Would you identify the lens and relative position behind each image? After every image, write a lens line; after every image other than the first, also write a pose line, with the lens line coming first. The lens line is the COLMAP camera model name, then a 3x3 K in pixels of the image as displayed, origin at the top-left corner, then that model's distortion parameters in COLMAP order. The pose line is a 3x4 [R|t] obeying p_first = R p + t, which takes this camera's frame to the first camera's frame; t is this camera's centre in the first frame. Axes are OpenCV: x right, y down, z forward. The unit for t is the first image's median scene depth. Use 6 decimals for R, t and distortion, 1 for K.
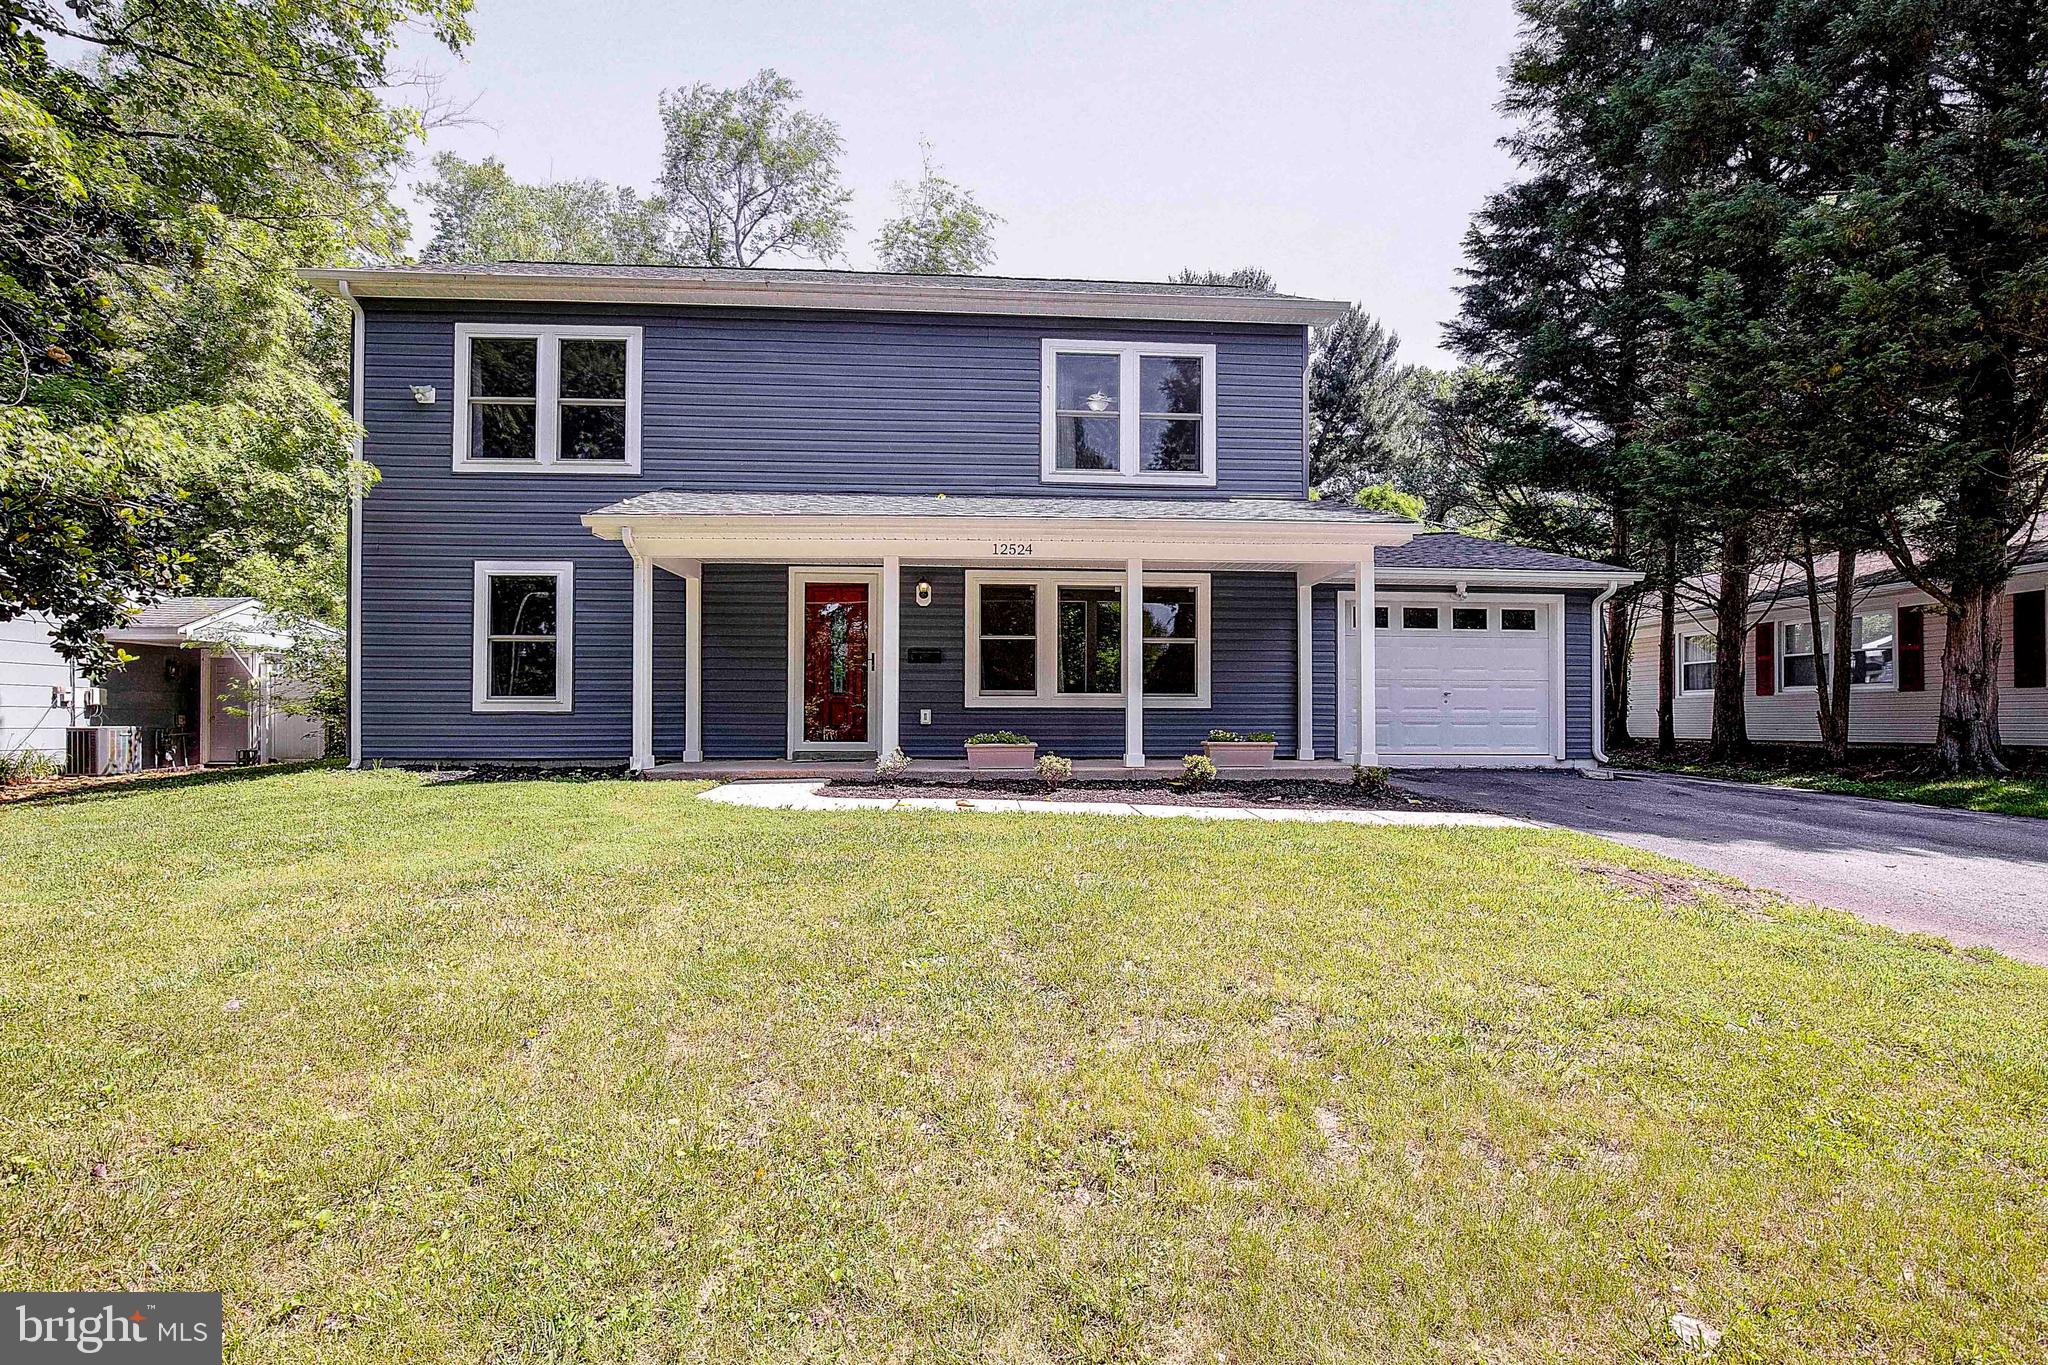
lens RADIAL K [[948.0, 0, 1055.4], [0, 948.0, 704.1], [0, 0, 1]] dist [-0.020631, -0.000277]
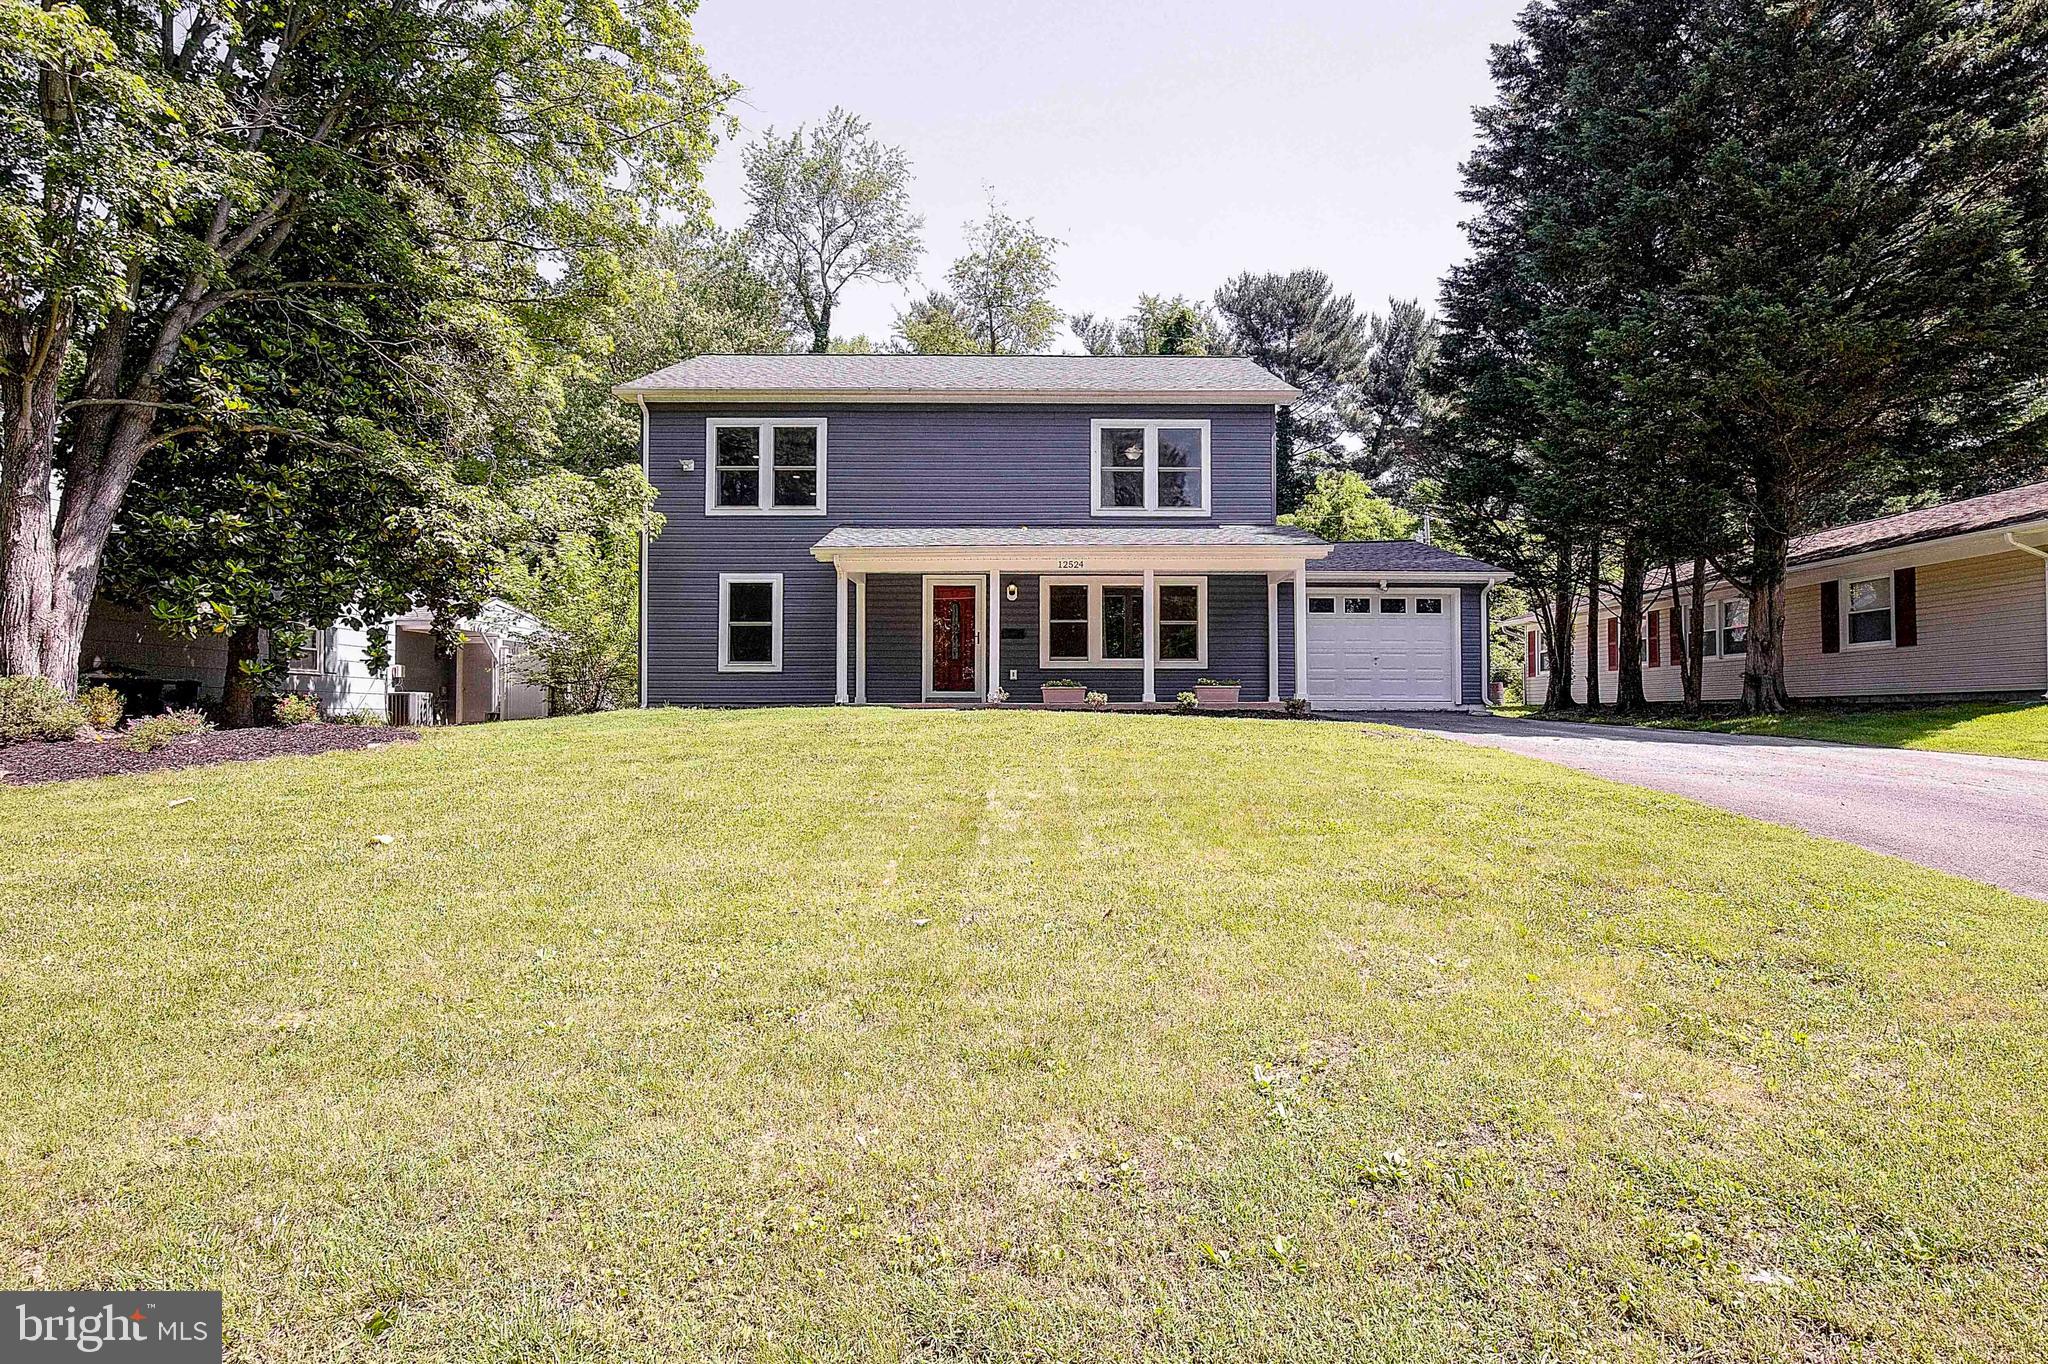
lens RADIAL K [[946.6, 0, 1043.0], [0, 946.6, 682.2], [0, 0, 1]] dist [-0.014321, -0.000134]
pose [[0.997026, -0.002522, -0.077022, 0.024178], [0.001223, 0.999856, -0.016904, 0.050981], [0.077054, 0.016760, 0.996886, -0.482737]]
